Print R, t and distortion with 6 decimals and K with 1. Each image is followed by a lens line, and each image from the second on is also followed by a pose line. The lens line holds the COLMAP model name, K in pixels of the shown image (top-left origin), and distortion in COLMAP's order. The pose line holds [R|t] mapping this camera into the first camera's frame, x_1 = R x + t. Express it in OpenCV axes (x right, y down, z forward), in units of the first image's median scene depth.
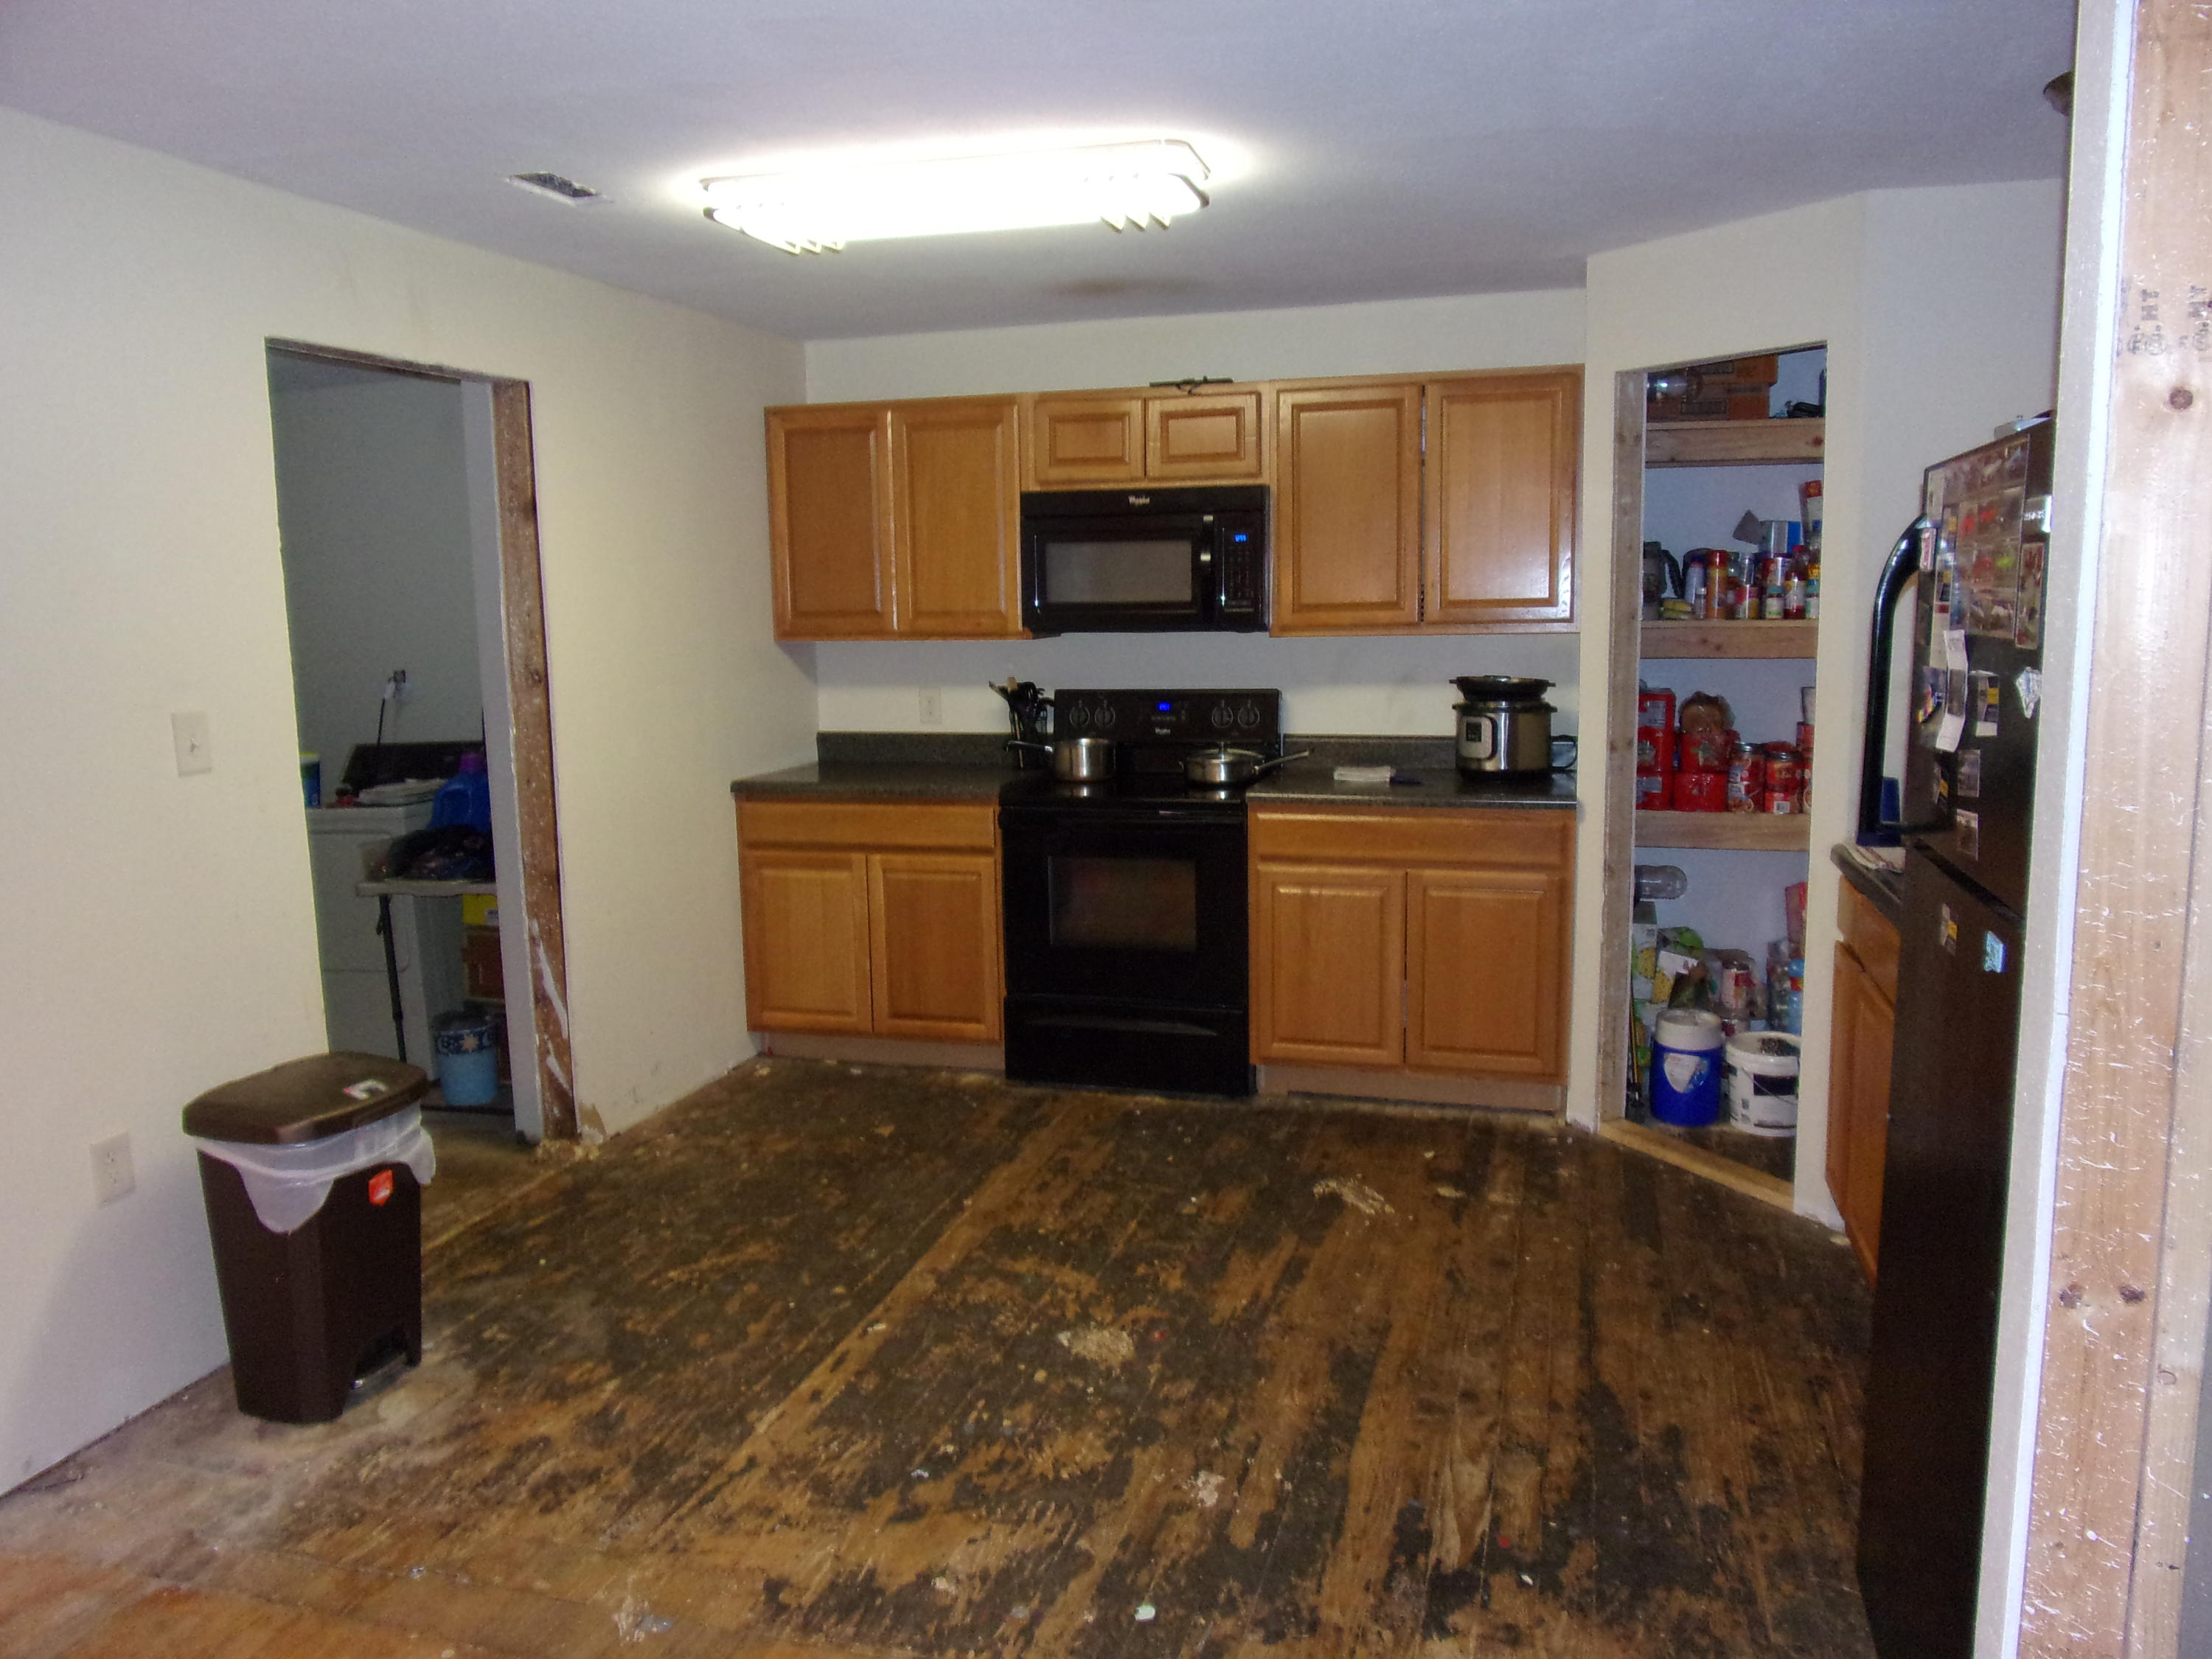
lens RADIAL K [[1609.4, 0, 1110.6], [0, 1609.4, 823.7], [0, 0, 1]] dist [-0.026705, 0.007750]
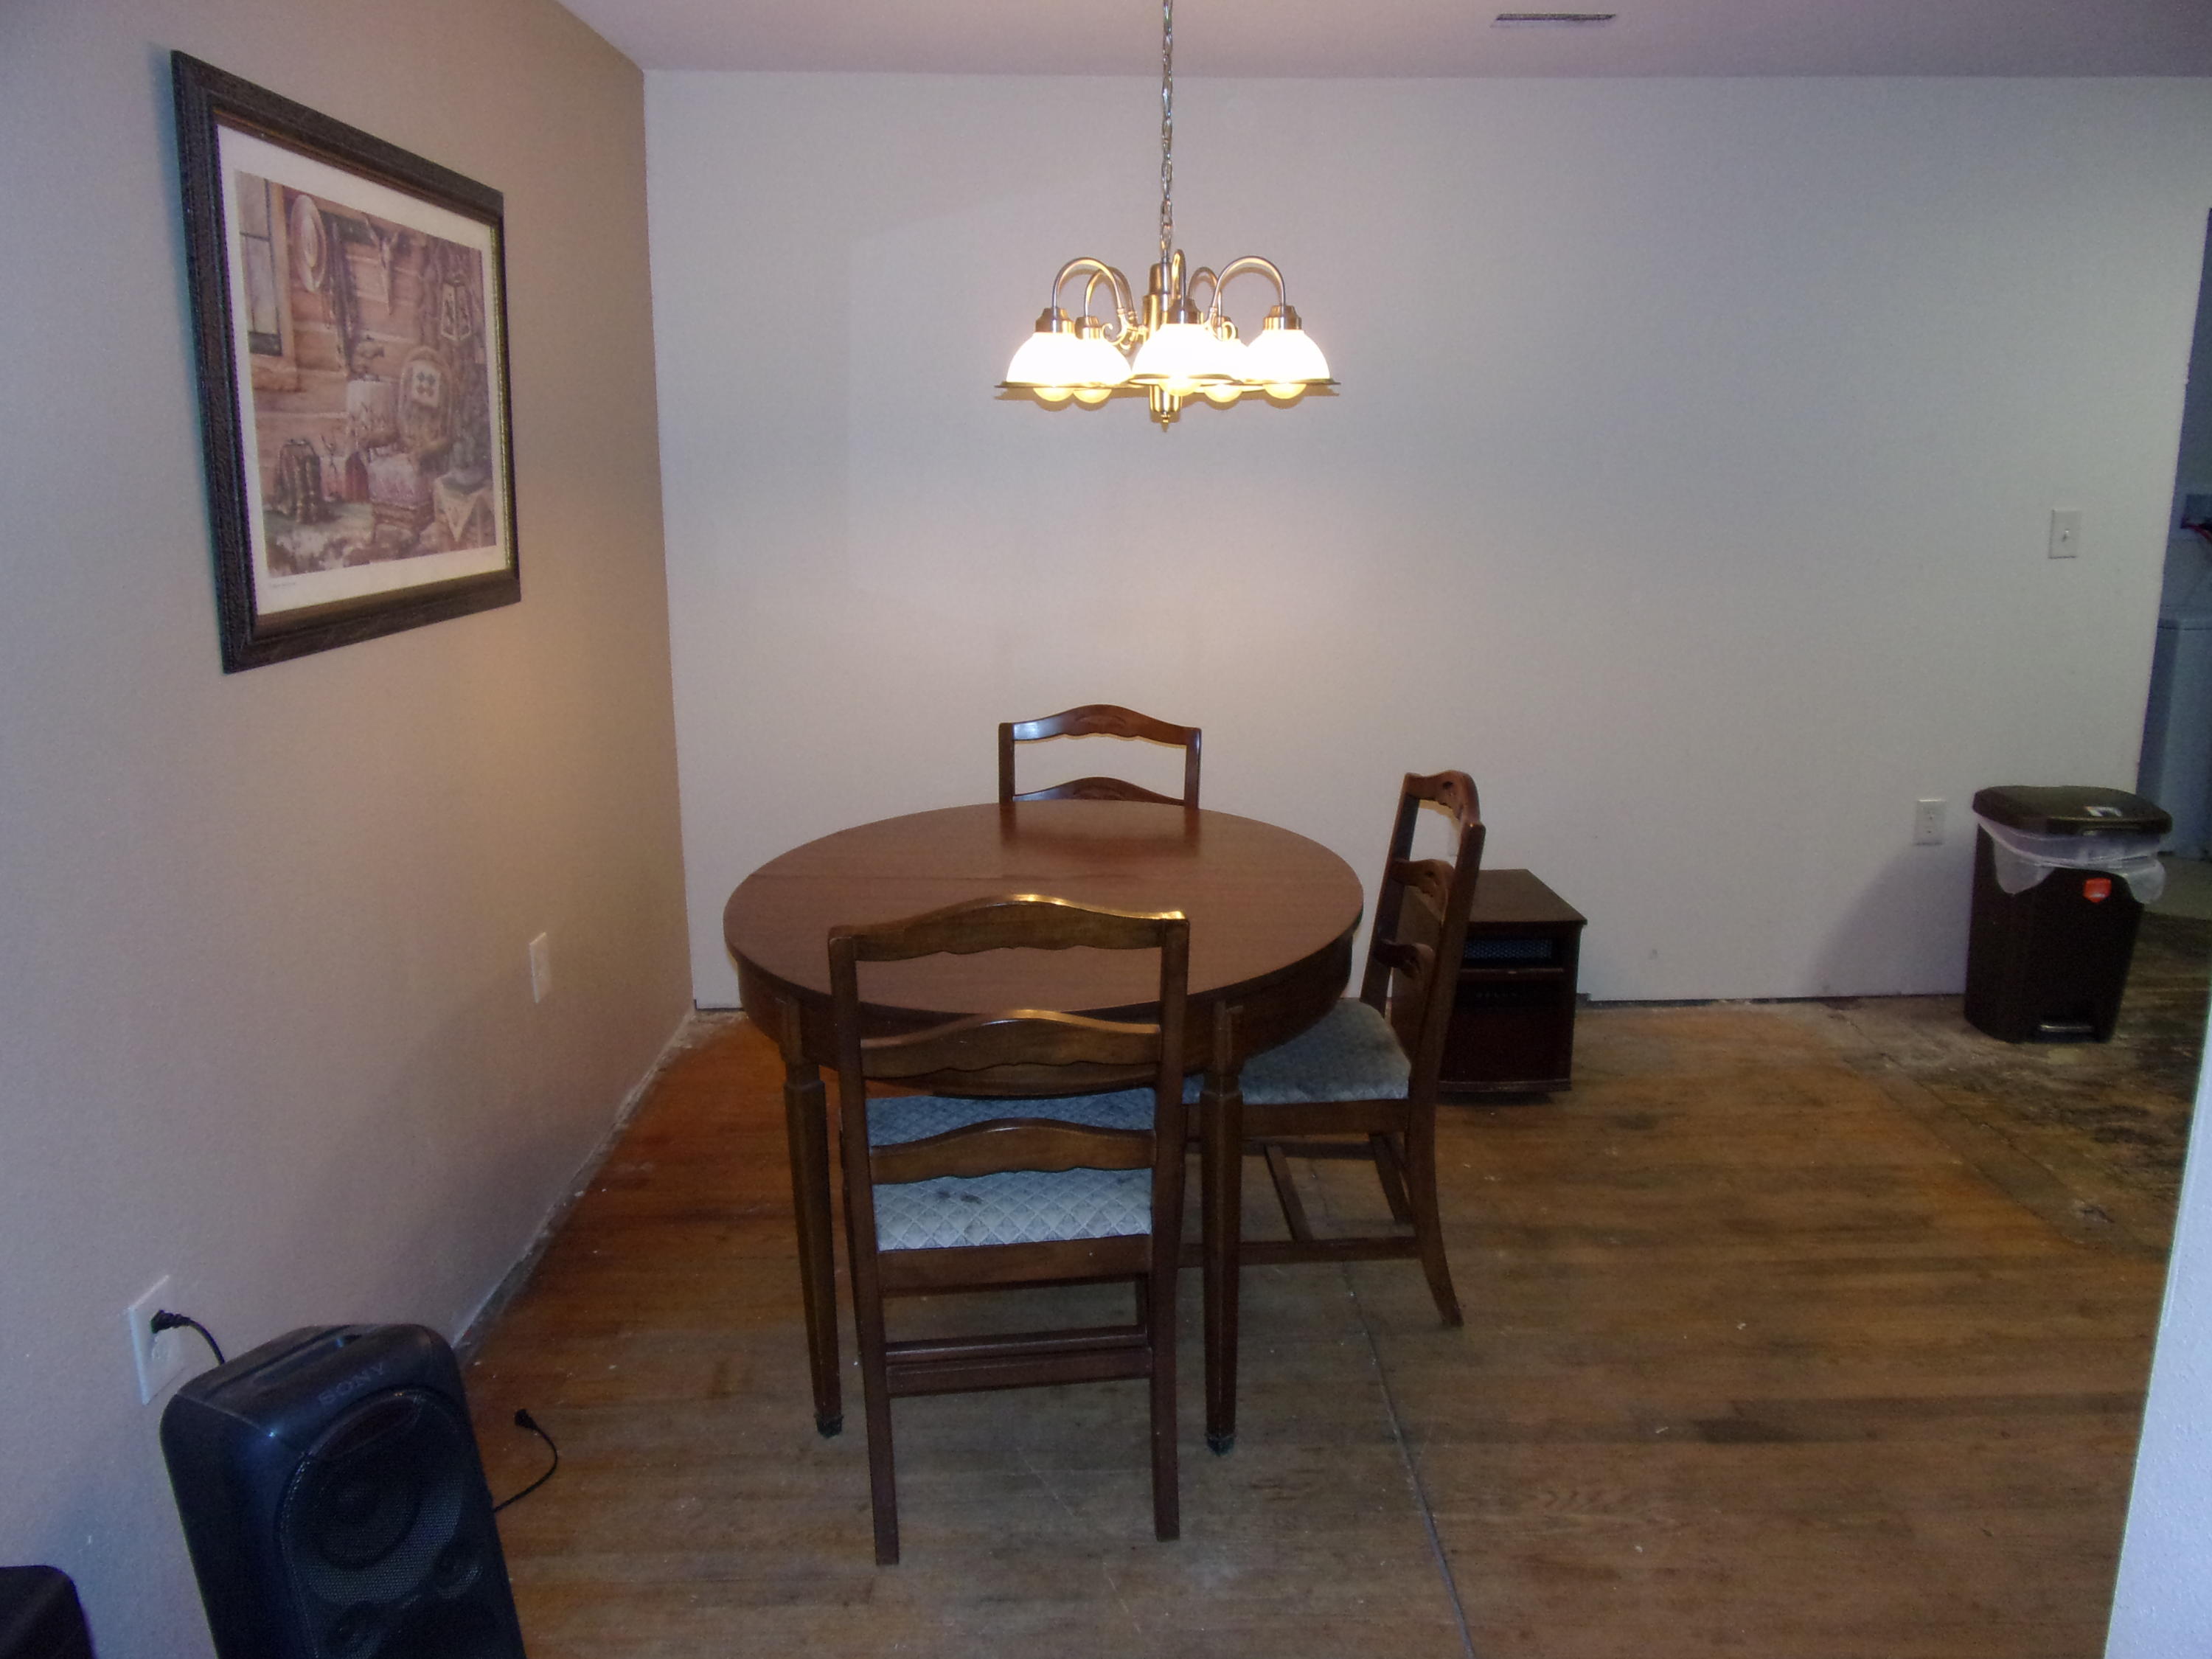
lens RADIAL K [[1609.4, 0, 1106.2], [0, 1609.4, 826.4], [0, 0, 1]] dist [-0.026705, 0.007750]
pose [[0.279991, 0.216203, -0.935340, 0.520789], [-0.132620, 0.973679, 0.185366, 0.046561], [0.950798, 0.072144, 0.301295, -0.151762]]
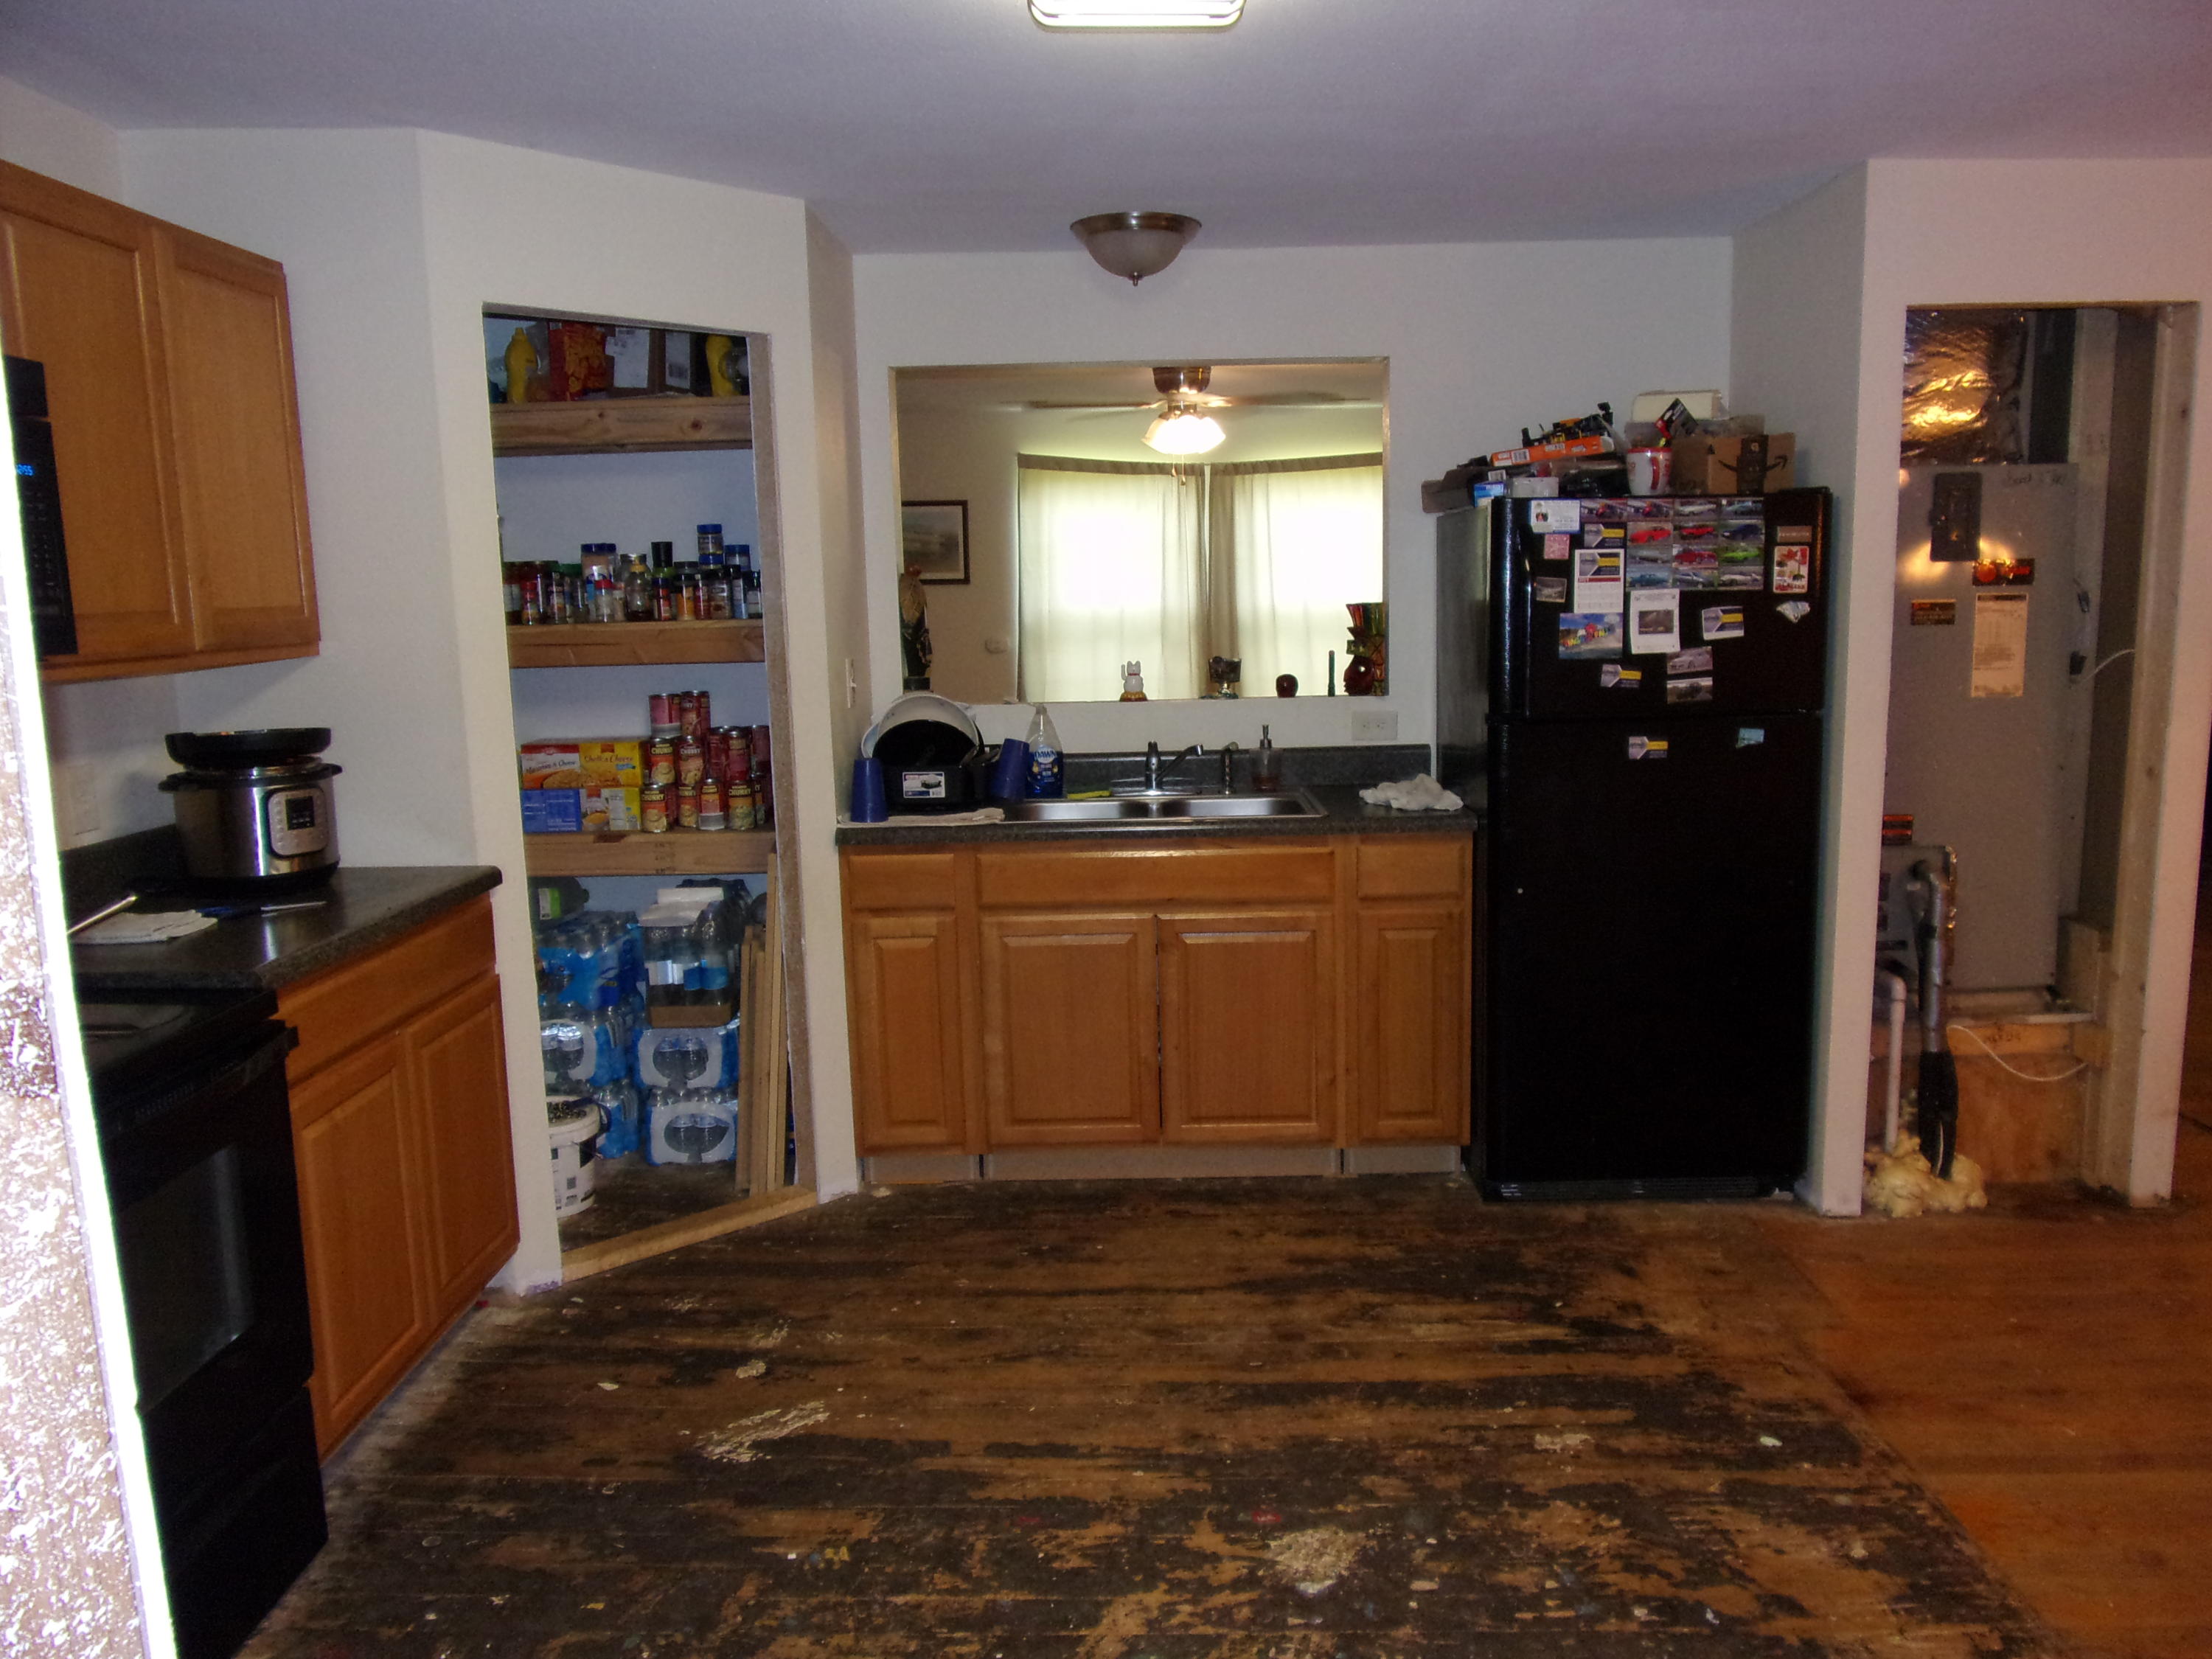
lens RADIAL K [[1609.4, 0, 1107.3], [0, 1609.4, 833.5], [0, 0, 1]] dist [-0.026705, 0.007750]
pose [[-0.263540, -0.126144, 0.956365, -0.737481], [0.156828, 0.972621, 0.171504, -0.170757], [-0.951815, 0.195183, -0.236542, 1.344414]]
